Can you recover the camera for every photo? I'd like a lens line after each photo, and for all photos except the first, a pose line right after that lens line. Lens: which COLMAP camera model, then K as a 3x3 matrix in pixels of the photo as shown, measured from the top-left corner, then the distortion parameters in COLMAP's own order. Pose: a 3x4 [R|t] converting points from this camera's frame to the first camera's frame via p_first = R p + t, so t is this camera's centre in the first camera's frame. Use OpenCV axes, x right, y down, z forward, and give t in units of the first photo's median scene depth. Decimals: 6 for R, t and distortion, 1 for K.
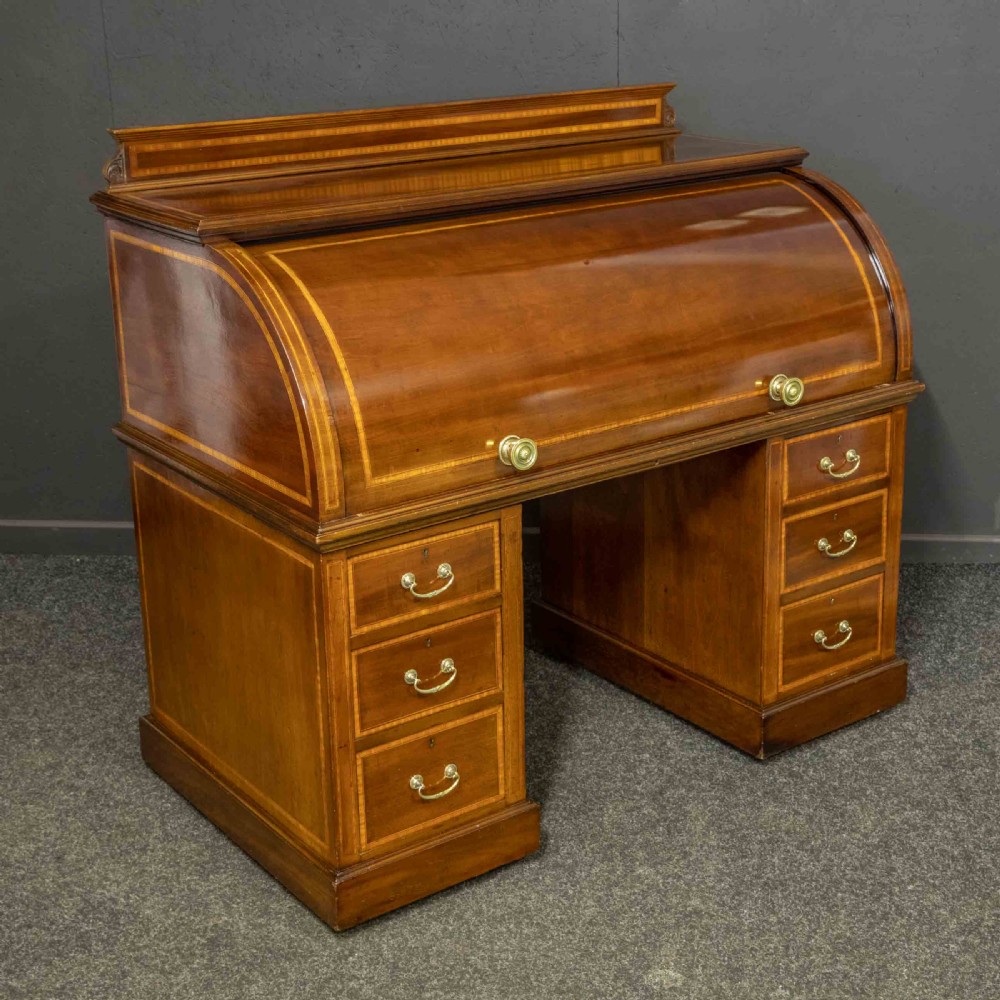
lens RADIAL K [[1652.9, 0, 538.5], [0, 1652.9, 477.1], [0, 0, 1]] dist [0.001336, 0.000000]
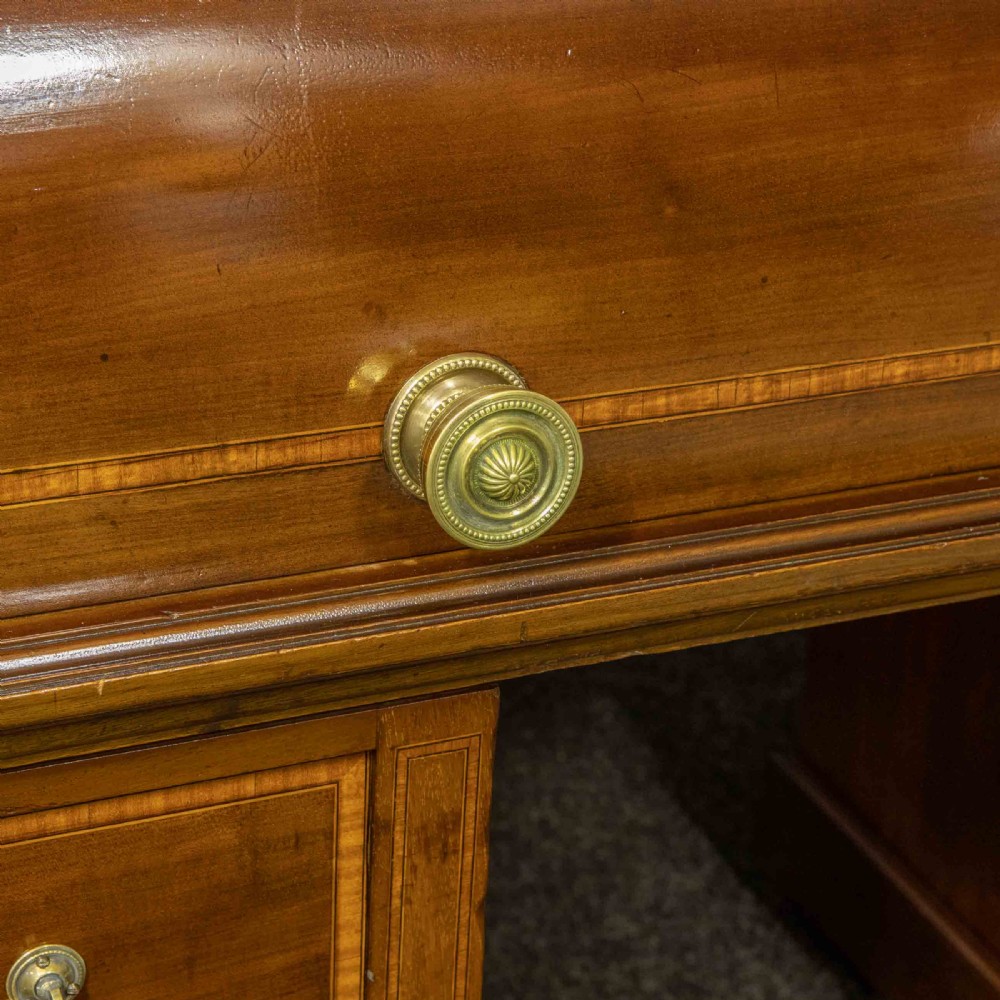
lens RADIAL K [[2750.0, 0, 500.4], [0, 2750.0, 506.1], [0, 0, 1]] dist [0.123915, 0.000000]
pose [[0.970988, 0.155745, -0.181457, 0.047279], [-0.130843, 0.981181, 0.142004, -0.053096], [0.200158, -0.114142, 0.973092, 0.675898]]
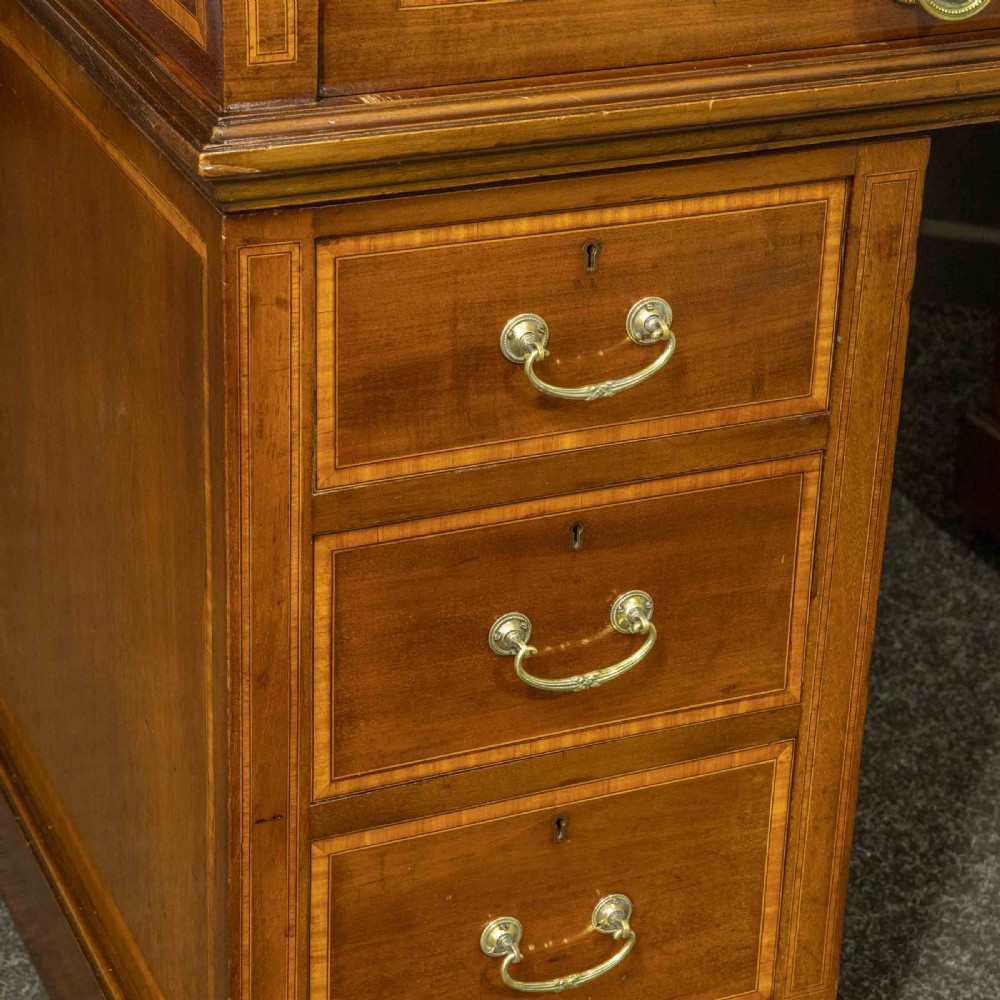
lens RADIAL K [[2750.0, 0, 558.6], [0, 2750.0, 509.2], [0, 0, 1]] dist [0.123915, 0.000000]
pose [[0.977077, 0.141822, -0.158769, 0.013675], [-0.118738, 0.982057, 0.146510, 0.017073], [0.176699, -0.124300, 0.976385, 0.473796]]
